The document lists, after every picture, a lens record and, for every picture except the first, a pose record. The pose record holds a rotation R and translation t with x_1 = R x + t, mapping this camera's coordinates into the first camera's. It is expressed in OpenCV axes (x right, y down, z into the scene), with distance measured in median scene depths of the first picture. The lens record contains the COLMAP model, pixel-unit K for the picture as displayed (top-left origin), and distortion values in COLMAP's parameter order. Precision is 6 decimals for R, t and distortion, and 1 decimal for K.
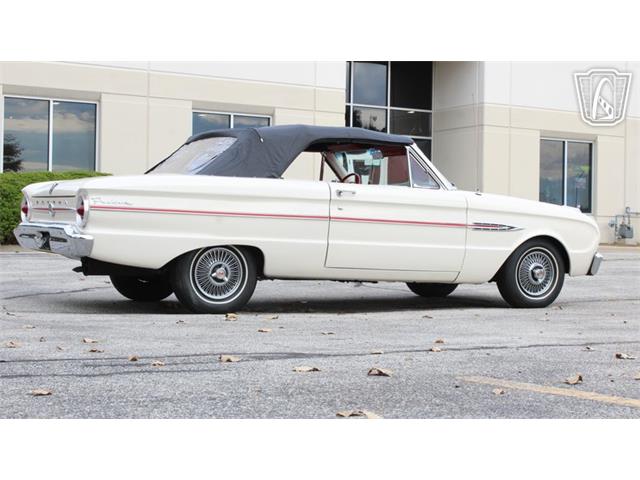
lens RADIAL K [[1109.0, 0, 320.0], [0, 1109.0, 240.0], [0, 0, 1]] dist [-0.006425, 0.036004]
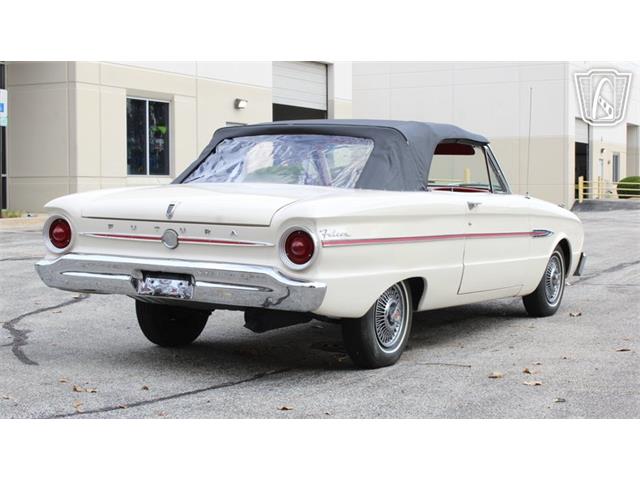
lens RADIAL K [[1109.0, 0, 320.0], [0, 1109.0, 240.0], [0, 0, 1]] dist [-0.006425, 0.036004]
pose [[0.853715, -0.039741, 0.519221, -0.476673], [0.013577, 0.998443, 0.054098, -0.058074], [-0.520563, -0.039135, 0.852926, 0.313850]]
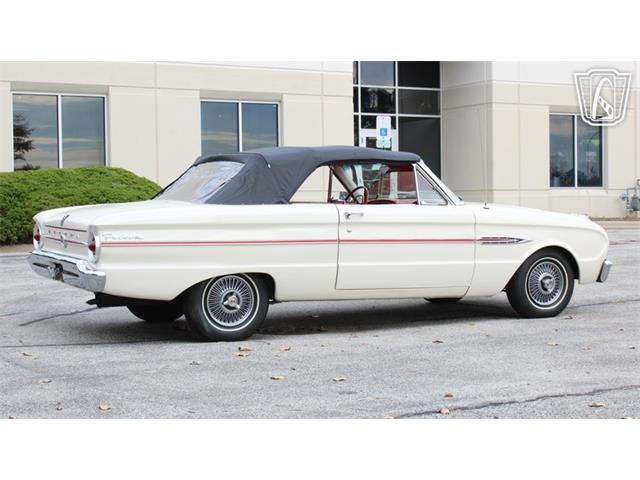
lens RADIAL K [[1109.0, 0, 320.0], [0, 1109.0, 240.0], [0, 0, 1]] dist [-0.006425, 0.036004]
pose [[0.999537, -0.027963, -0.012004, 0.003474], [0.028335, 0.999086, 0.031997, -0.048895], [0.011098, -0.032322, 0.999416, -0.006964]]
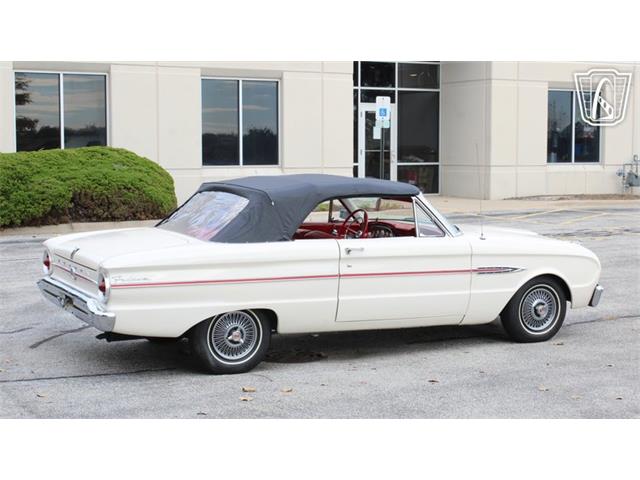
lens RADIAL K [[1109.0, 0, 320.0], [0, 1109.0, 240.0], [0, 0, 1]] dist [-0.006425, 0.036004]
pose [[0.999830, -0.015467, -0.010018, 0.001282], [0.016236, 0.996514, 0.081825, -0.127418], [0.008718, -0.081973, 0.996596, -0.033772]]
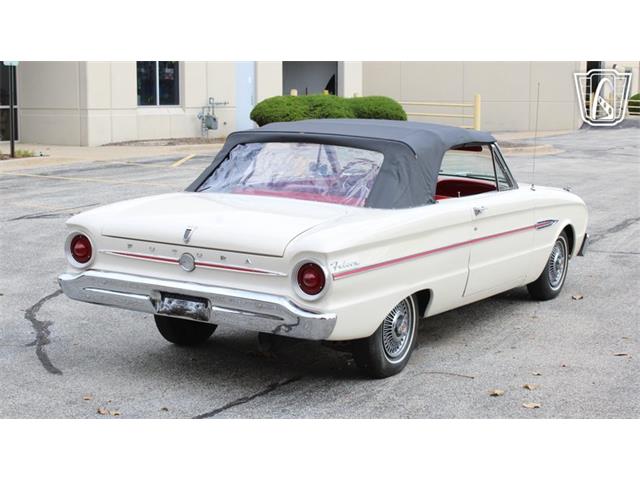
lens RADIAL K [[1109.0, 0, 320.0], [0, 1109.0, 240.0], [0, 0, 1]] dist [-0.006425, 0.036004]
pose [[0.858024, -0.079120, 0.507479, -0.487613], [0.008955, 0.990218, 0.139243, -0.130692], [-0.513532, -0.114929, 0.850339, 0.296915]]
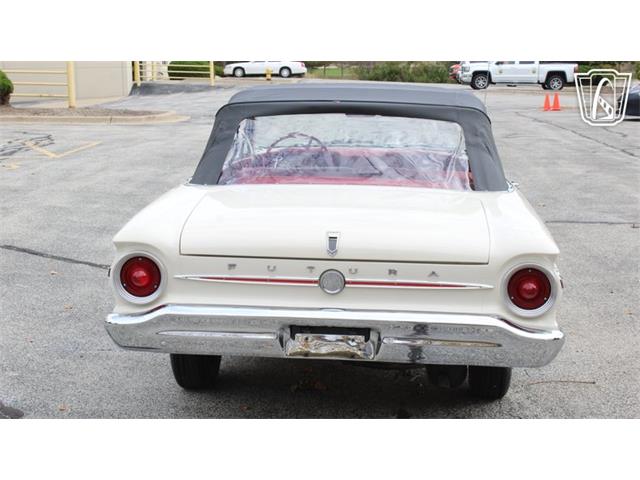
lens RADIAL K [[1109.0, 0, 320.0], [0, 1109.0, 240.0], [0, 0, 1]] dist [-0.006425, 0.036004]
pose [[0.549822, -0.154568, 0.820856, -0.617290], [0.016959, 0.984592, 0.174040, -0.128035], [-0.835110, -0.081770, 0.543972, 0.644708]]
